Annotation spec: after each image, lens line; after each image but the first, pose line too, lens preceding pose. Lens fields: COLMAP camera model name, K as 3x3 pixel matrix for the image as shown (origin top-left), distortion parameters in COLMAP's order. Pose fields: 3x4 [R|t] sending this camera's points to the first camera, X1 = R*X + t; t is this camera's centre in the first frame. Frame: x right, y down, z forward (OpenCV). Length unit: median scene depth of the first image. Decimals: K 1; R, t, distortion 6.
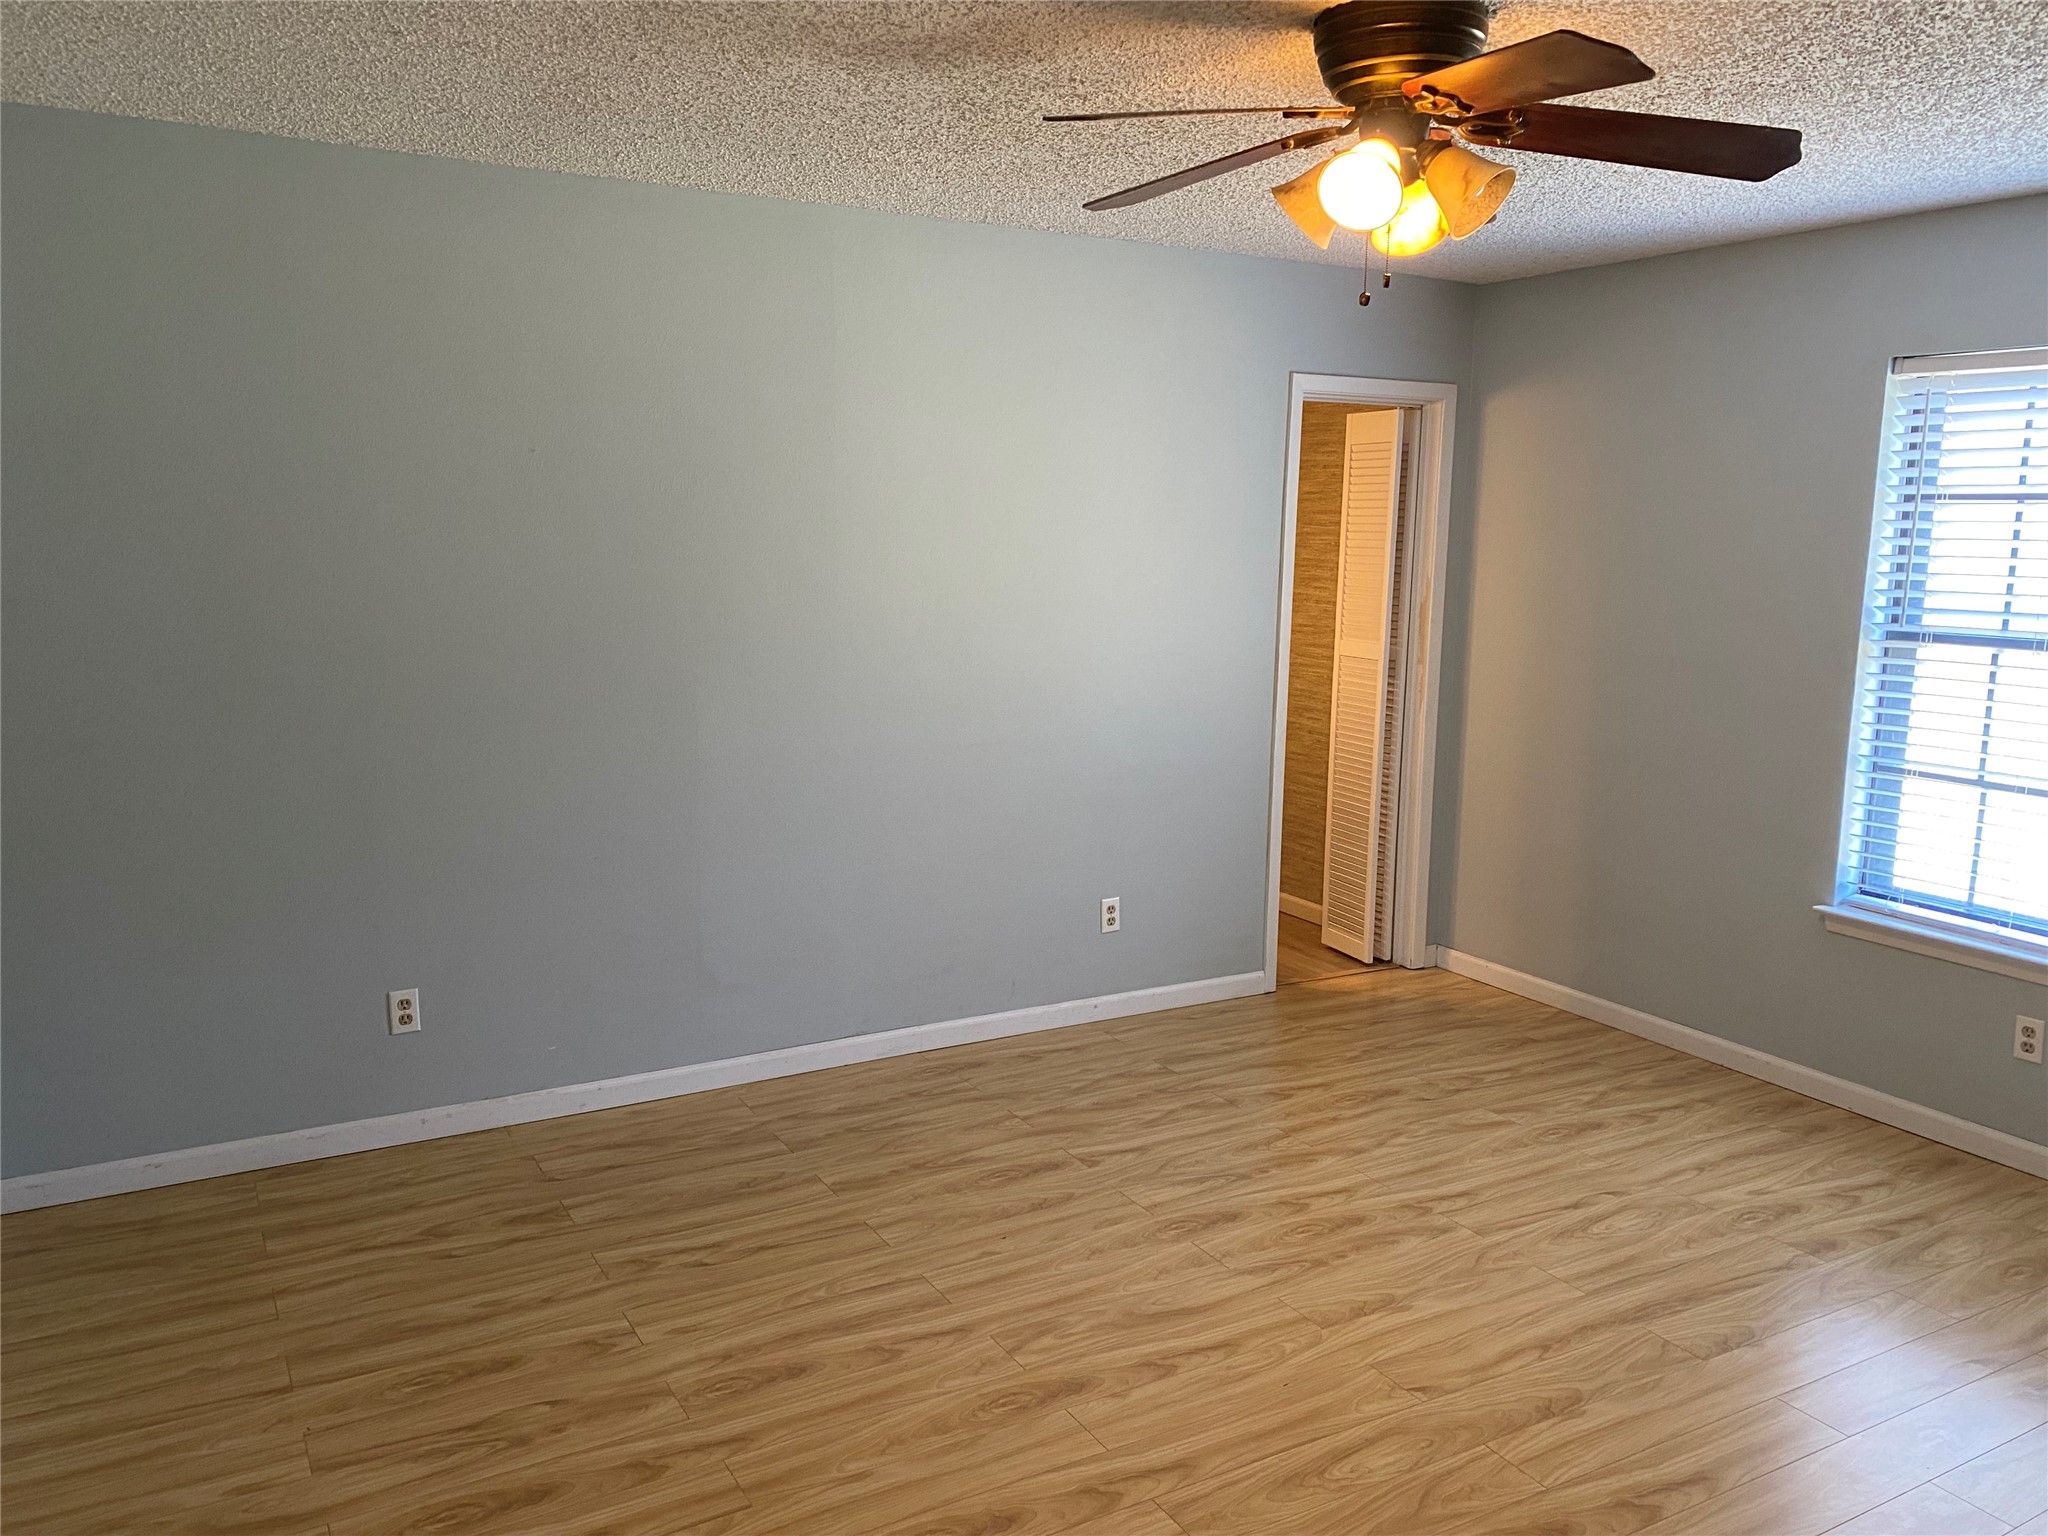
lens RADIAL K [[1554.5, 0, 1024.0], [0, 1554.5, 768.0], [0, 0, 1]] dist [-0.000167, -0.001391]
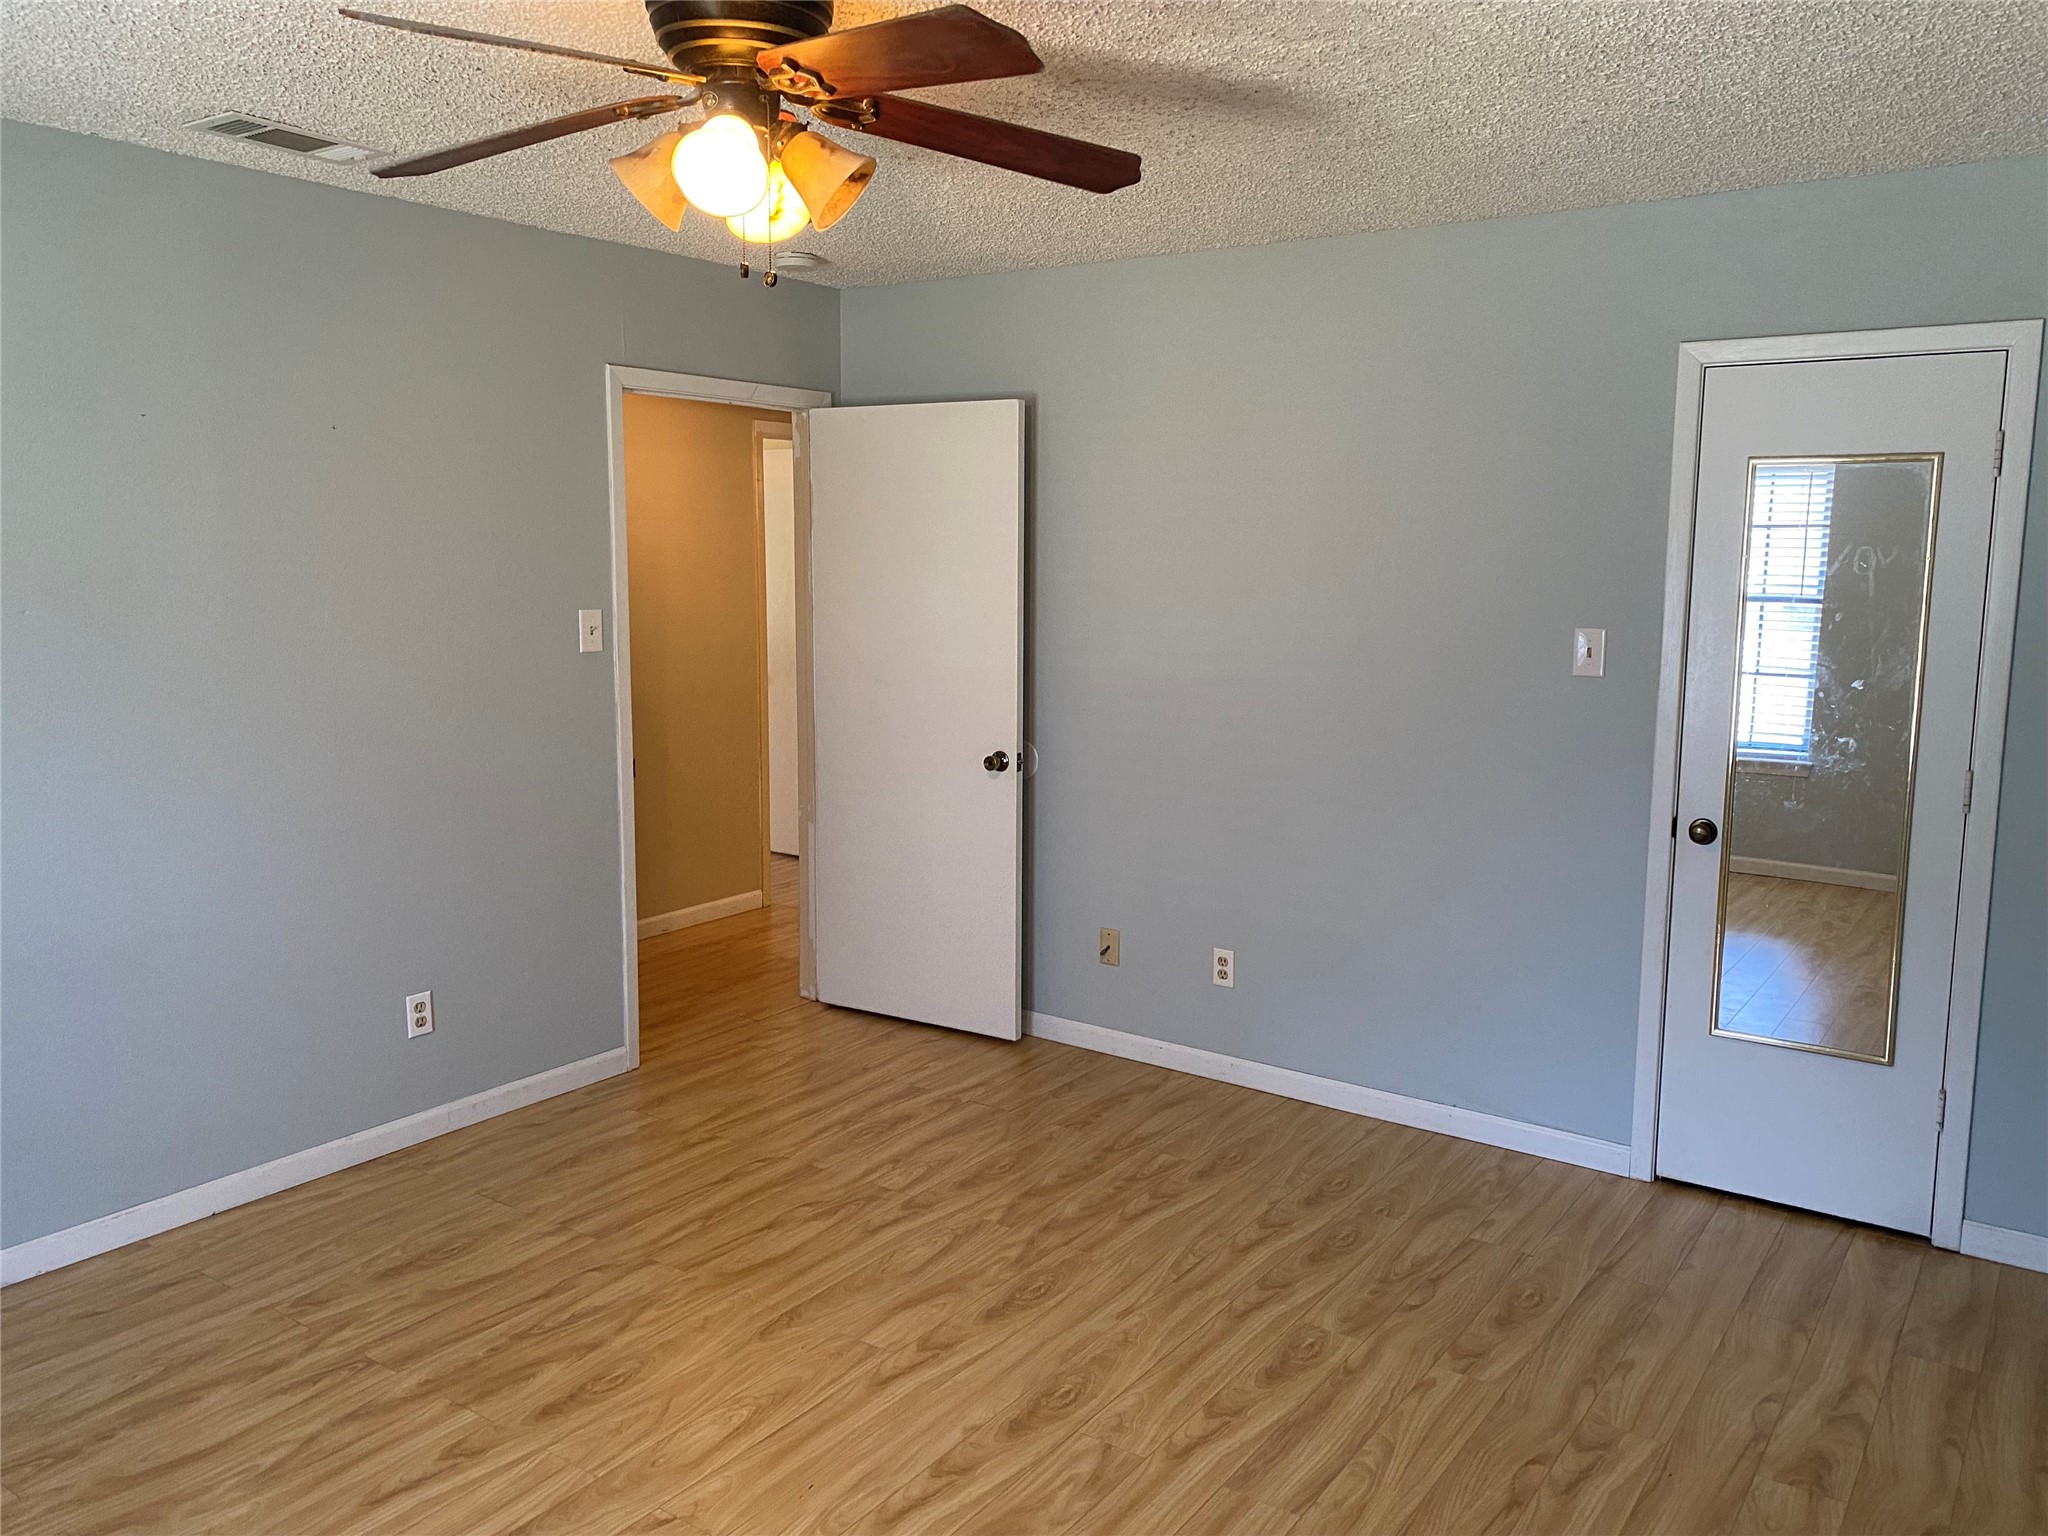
lens RADIAL K [[1554.5, 0, 1024.0], [0, 1554.5, 768.0], [0, 0, 1]] dist [-0.000167, -0.001391]
pose [[-0.906468, 0.036360, -0.420707, 0.408966], [-0.090135, 0.956665, 0.276889, -0.256731], [0.412543, 0.288911, -0.863909, 1.662698]]
